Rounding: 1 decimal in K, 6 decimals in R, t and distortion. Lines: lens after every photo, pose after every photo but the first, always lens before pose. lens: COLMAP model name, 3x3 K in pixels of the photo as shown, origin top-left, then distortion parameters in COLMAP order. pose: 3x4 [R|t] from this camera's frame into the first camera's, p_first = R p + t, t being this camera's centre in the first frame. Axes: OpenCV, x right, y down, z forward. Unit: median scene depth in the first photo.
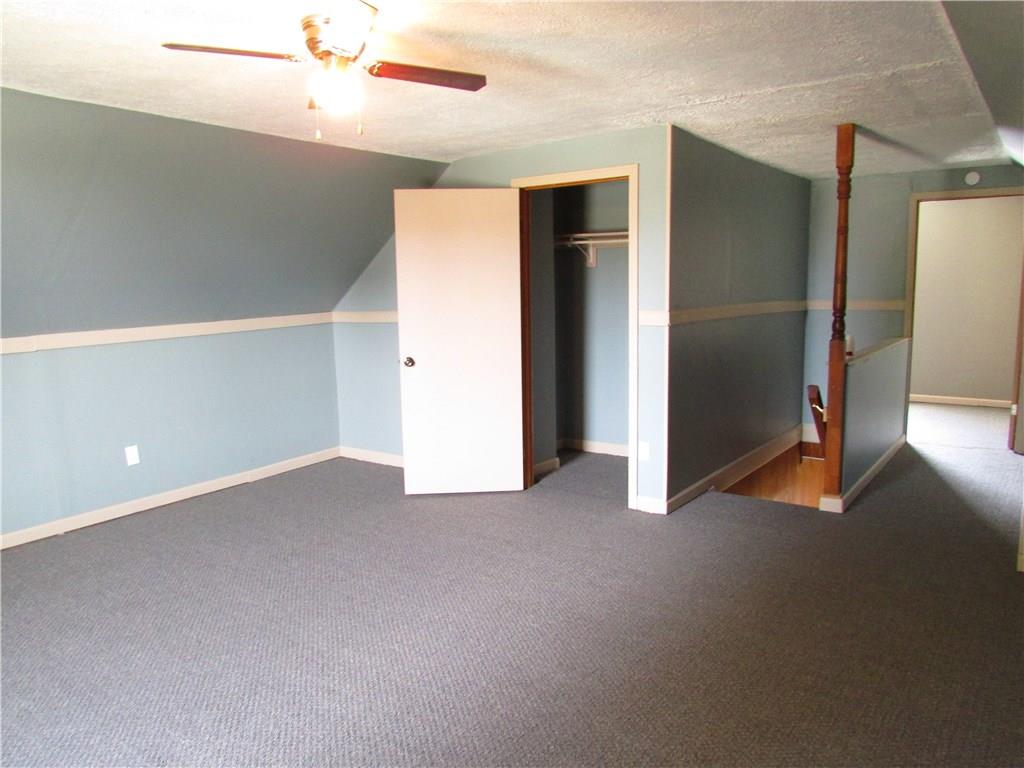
lens RADIAL K [[720.7, 0, 517.1], [0, 720.7, 381.5], [0, 0, 1]] dist [-0.034426, 0.003522]
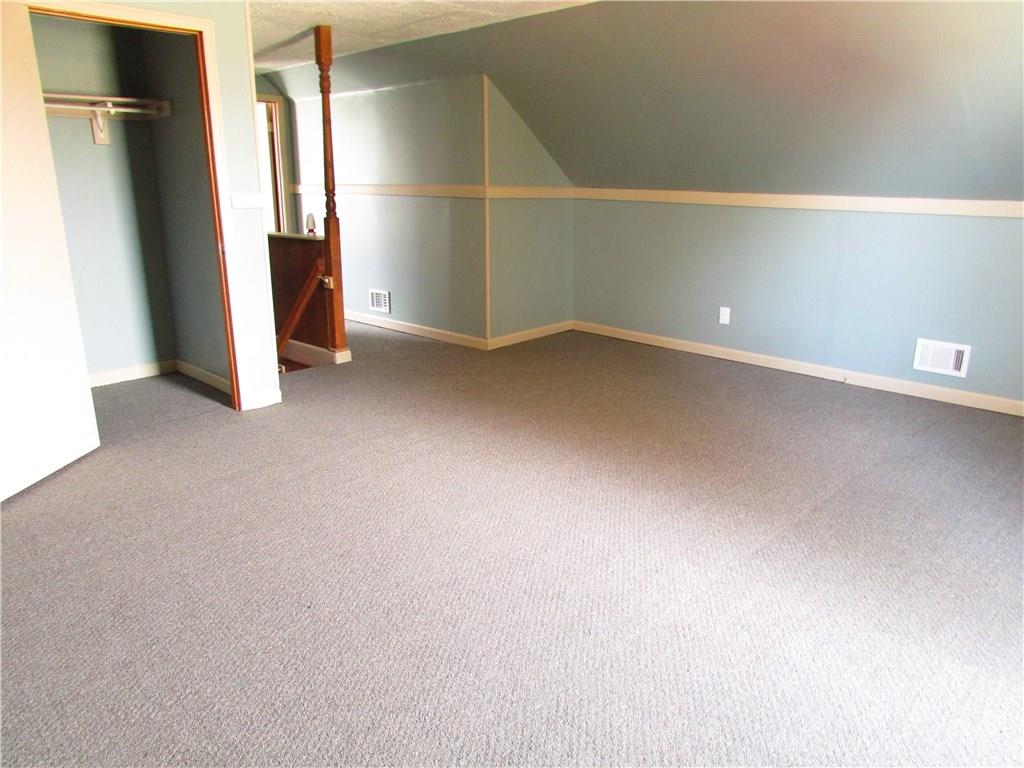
lens RADIAL K [[720.7, 0, 515.8], [0, 720.7, 388.4], [0, 0, 1]] dist [-0.034426, 0.003522]
pose [[0.133460, -0.260943, 0.956084, -0.721087], [0.111486, 0.962544, 0.247143, -0.044150], [-0.984764, 0.073607, 0.157552, 0.531142]]
